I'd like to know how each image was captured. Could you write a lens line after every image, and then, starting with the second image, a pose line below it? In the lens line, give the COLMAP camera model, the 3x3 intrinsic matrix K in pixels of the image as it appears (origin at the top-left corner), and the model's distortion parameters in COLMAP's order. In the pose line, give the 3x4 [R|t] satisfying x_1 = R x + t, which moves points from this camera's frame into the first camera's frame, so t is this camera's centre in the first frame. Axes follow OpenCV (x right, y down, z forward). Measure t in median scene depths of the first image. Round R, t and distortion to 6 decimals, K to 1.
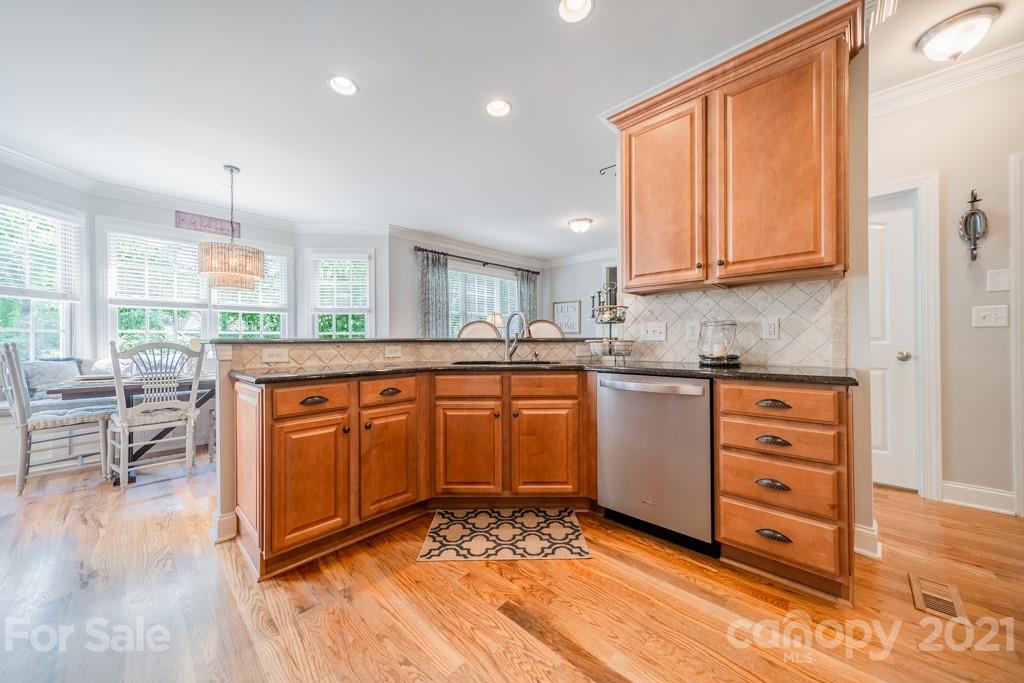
lens RADIAL K [[364.3, 0, 514.0], [0, 364.3, 339.6], [0, 0, 1]] dist [0.010387, -0.000020]
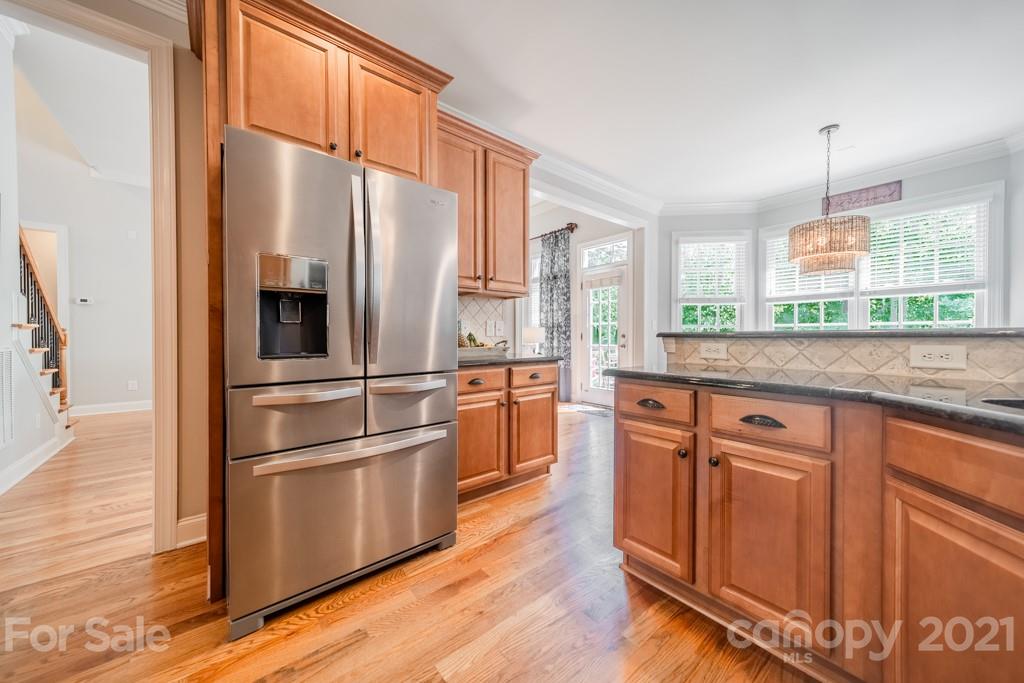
lens RADIAL K [[364.3, 0, 514.0], [0, 364.3, 339.6], [0, 0, 1]] dist [0.010387, -0.000020]
pose [[-0.119466, 0.015926, -0.992711, 0.289128], [0.003525, 0.999872, 0.015617, 0.001097], [0.992832, -0.001633, -0.119507, 0.671381]]
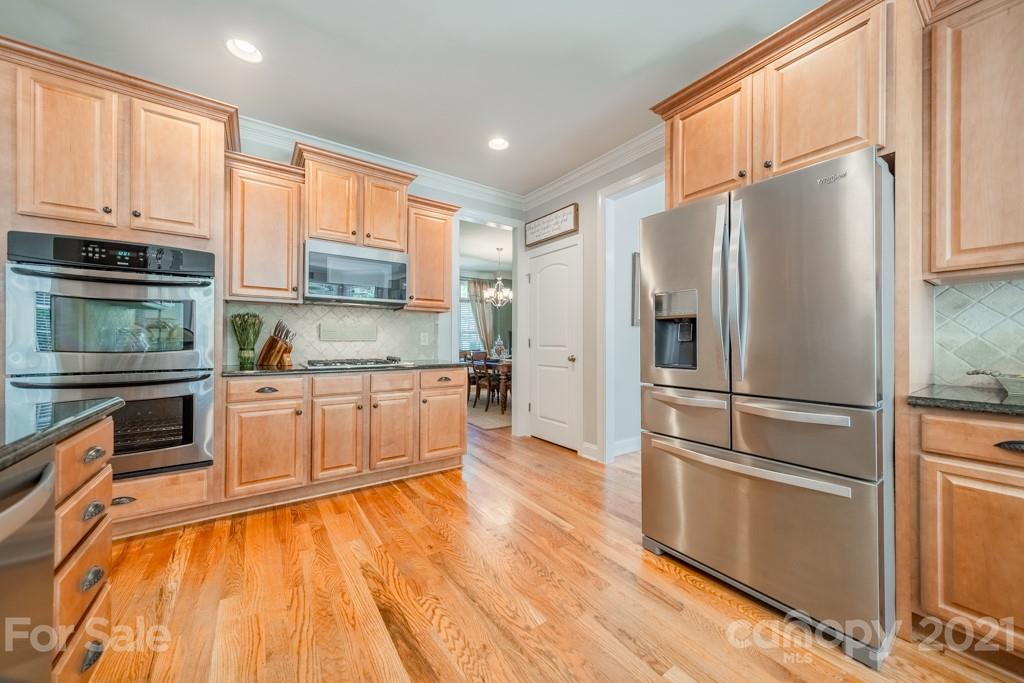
lens RADIAL K [[364.3, 0, 514.0], [0, 364.3, 339.6], [0, 0, 1]] dist [0.010387, -0.000020]
pose [[-0.981994, 0.004094, 0.188868, -0.125144], [0.001882, 0.999928, -0.011889, -0.015179], [-0.188903, -0.011319, -0.981930, 1.144832]]
